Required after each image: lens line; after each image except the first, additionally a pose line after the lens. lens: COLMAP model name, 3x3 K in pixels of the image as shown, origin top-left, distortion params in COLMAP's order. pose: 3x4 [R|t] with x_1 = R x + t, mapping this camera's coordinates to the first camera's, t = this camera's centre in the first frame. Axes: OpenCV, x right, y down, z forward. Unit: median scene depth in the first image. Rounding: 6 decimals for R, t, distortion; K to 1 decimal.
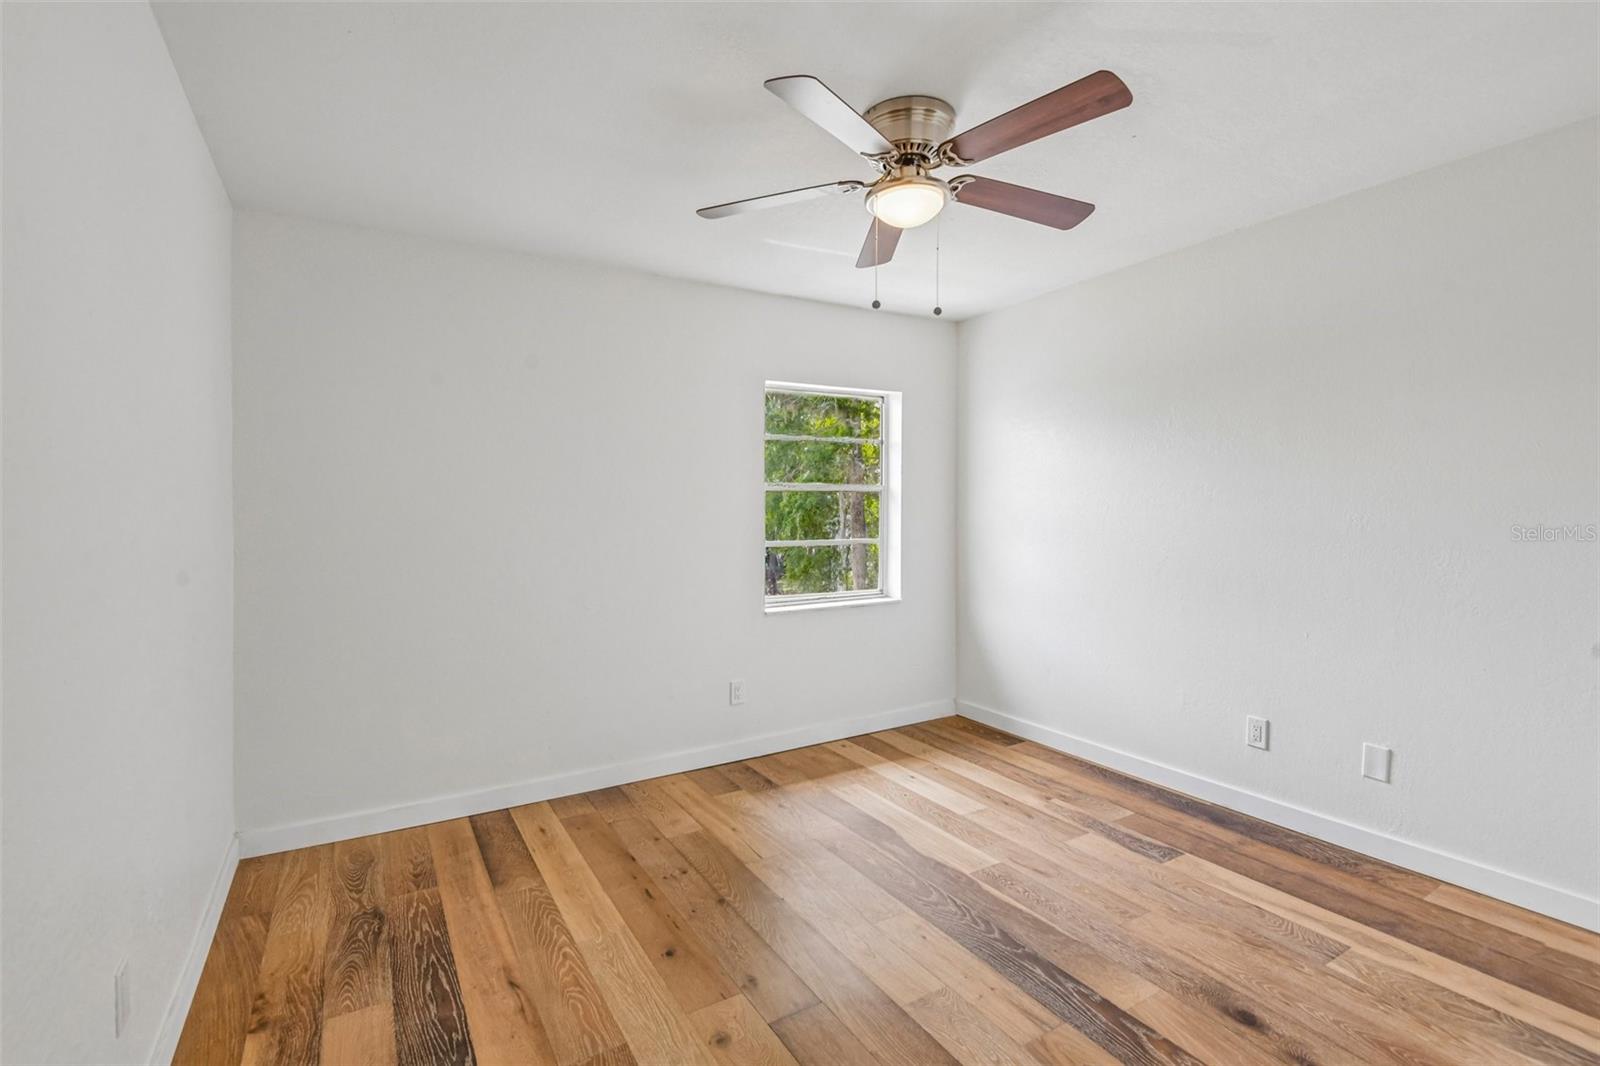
lens RADIAL K [[746.9, 0, 787.7], [0, 746.9, 523.0], [0, 0, 1]] dist [0.033107, -0.012046]
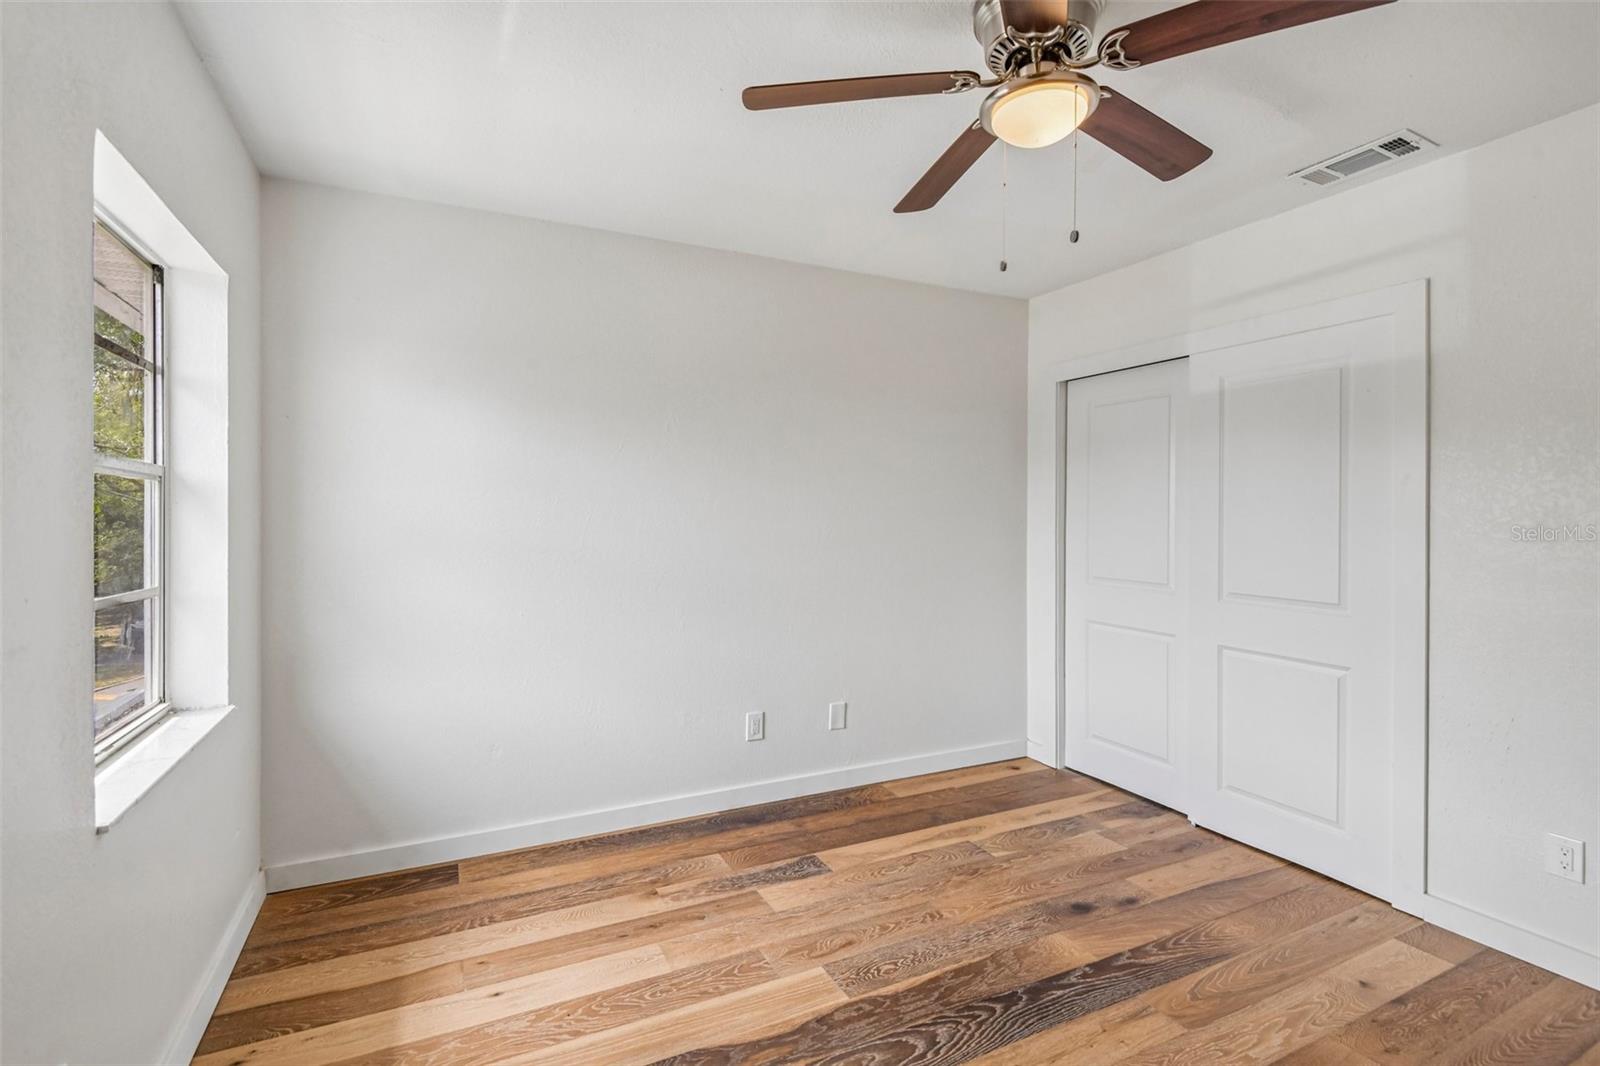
lens RADIAL K [[746.9, 0, 823.6], [0, 746.9, 517.0], [0, 0, 1]] dist [0.033107, -0.012046]
pose [[0.062269, 0.005914, 0.998042, -0.487389], [0.012118, 0.999904, -0.006681, -0.017229], [-0.997986, 0.012511, 0.062191, 0.892523]]
